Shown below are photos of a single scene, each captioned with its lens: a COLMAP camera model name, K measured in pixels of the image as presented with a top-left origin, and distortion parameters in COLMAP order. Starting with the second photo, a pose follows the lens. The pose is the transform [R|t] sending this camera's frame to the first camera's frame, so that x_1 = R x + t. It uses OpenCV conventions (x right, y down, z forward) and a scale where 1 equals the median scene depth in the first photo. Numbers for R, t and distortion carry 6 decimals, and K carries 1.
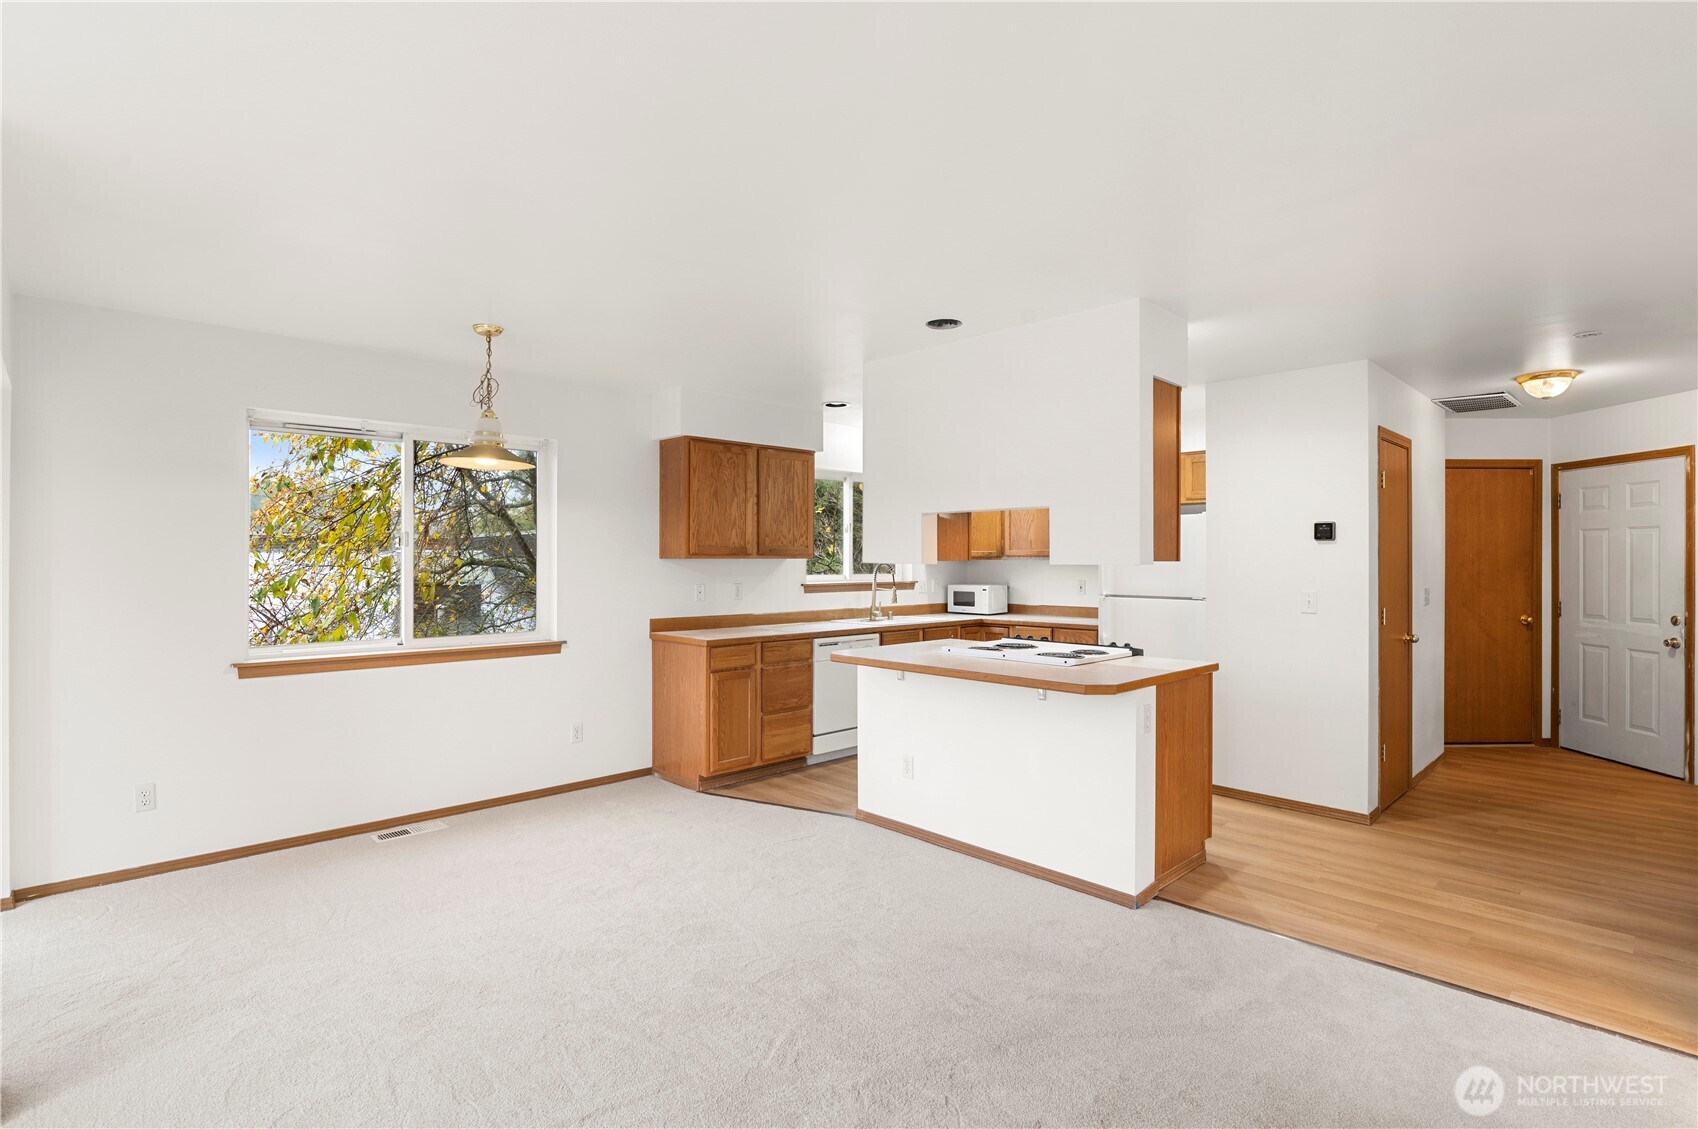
lens RADIAL K [[795.6, 0, 856.6], [0, 795.6, 562.6], [0, 0, 1]] dist [-0.016904, 0.000471]
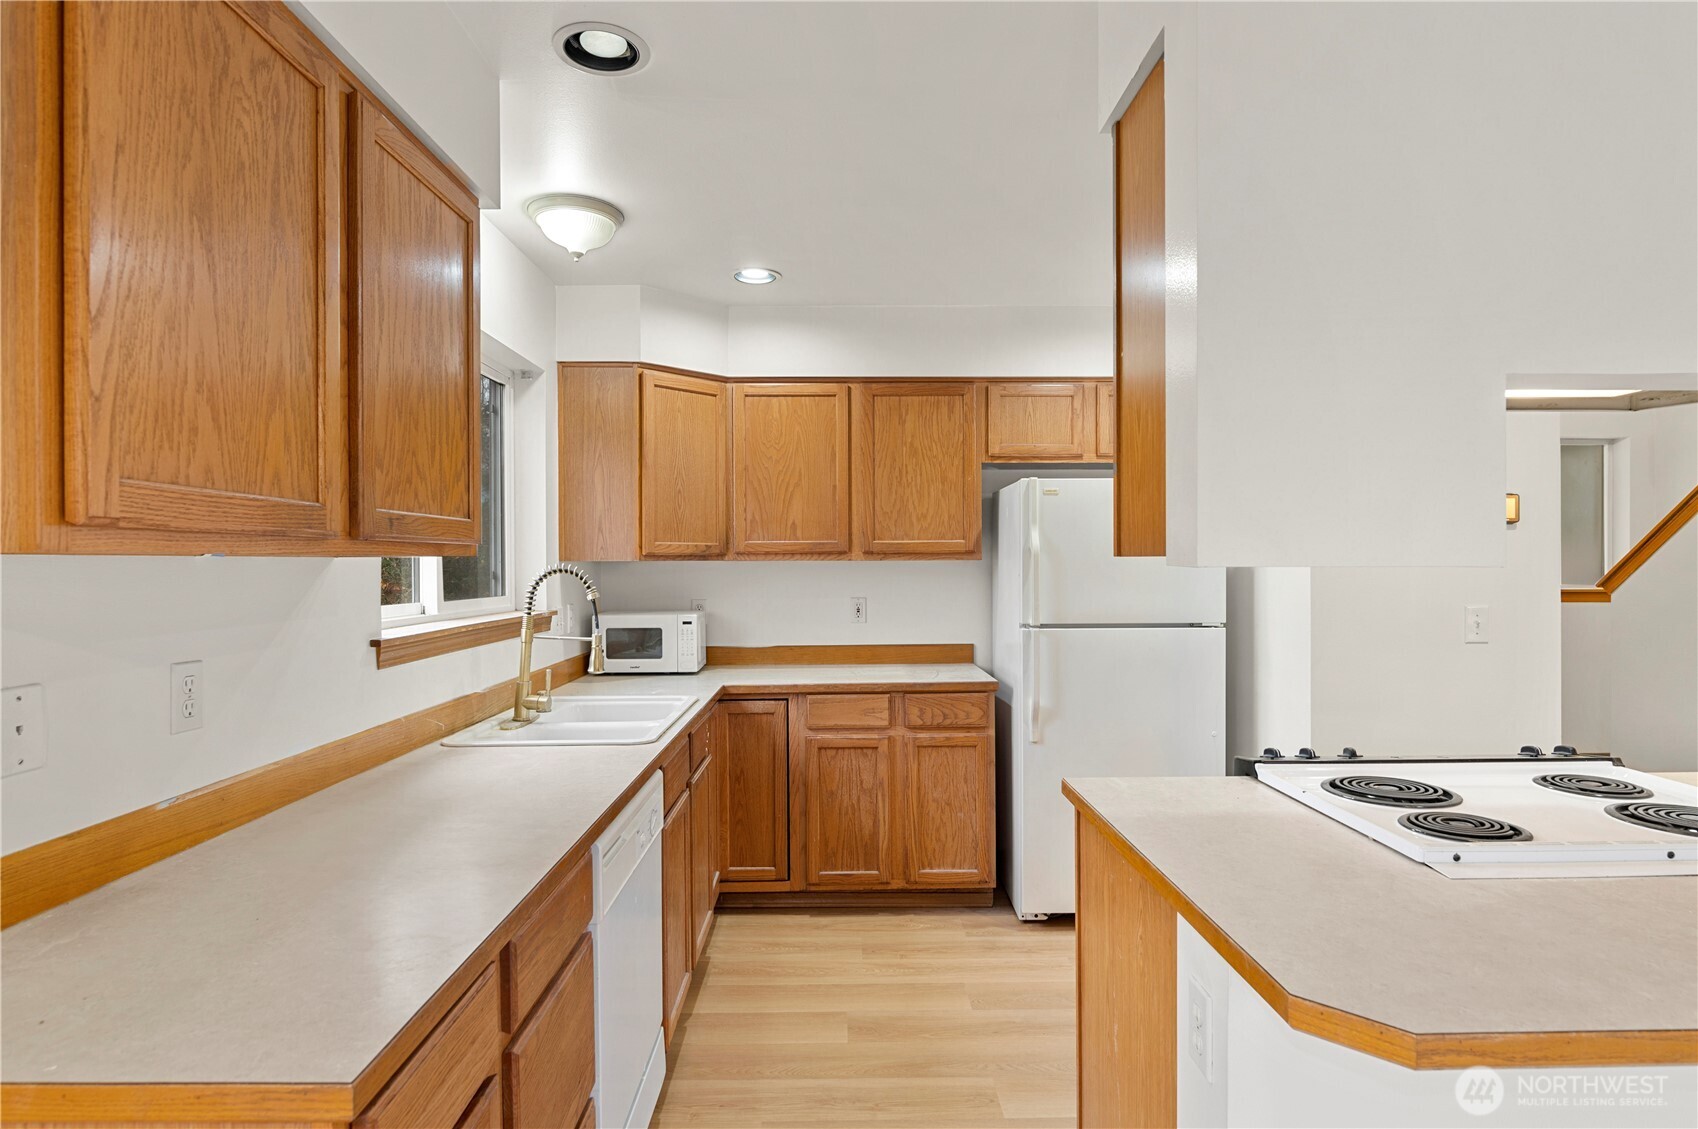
lens RADIAL K [[895.5, 0, 838.3], [0, 895.5, 572.0], [0, 0, 1]] dist [-0.008786, -0.000539]
pose [[0.700128, -0.011747, 0.713921, -0.229551], [0.008255, 0.999931, 0.008357, -0.000621], [-0.713970, 0.000042, 0.700176, 0.764634]]
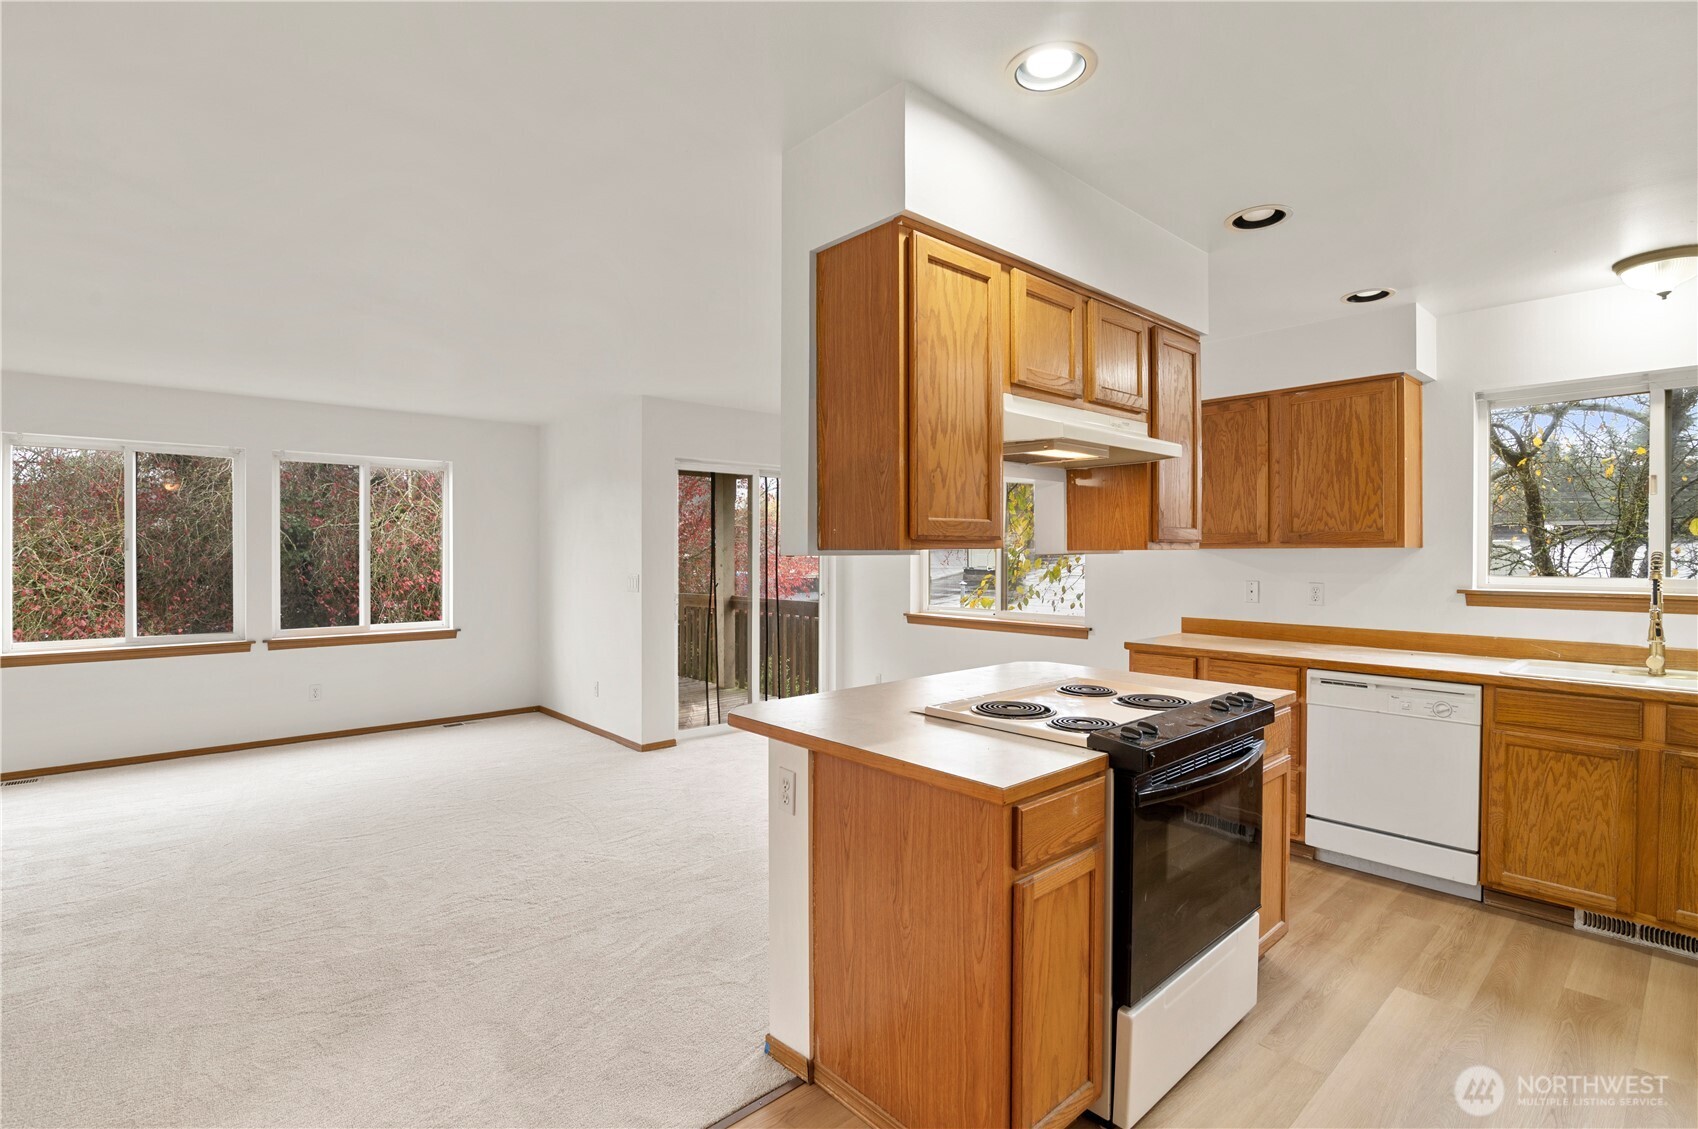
lens RADIAL K [[787.9, 0, 854.0], [0, 787.9, 557.0], [0, 0, 1]] dist [-0.018418, 0.001144]
pose [[-0.033364, 0.006171, -0.999424, 0.647592], [-0.001660, 0.999979, 0.006229, -0.000647], [0.999442, 0.001867, -0.033353, 0.685915]]
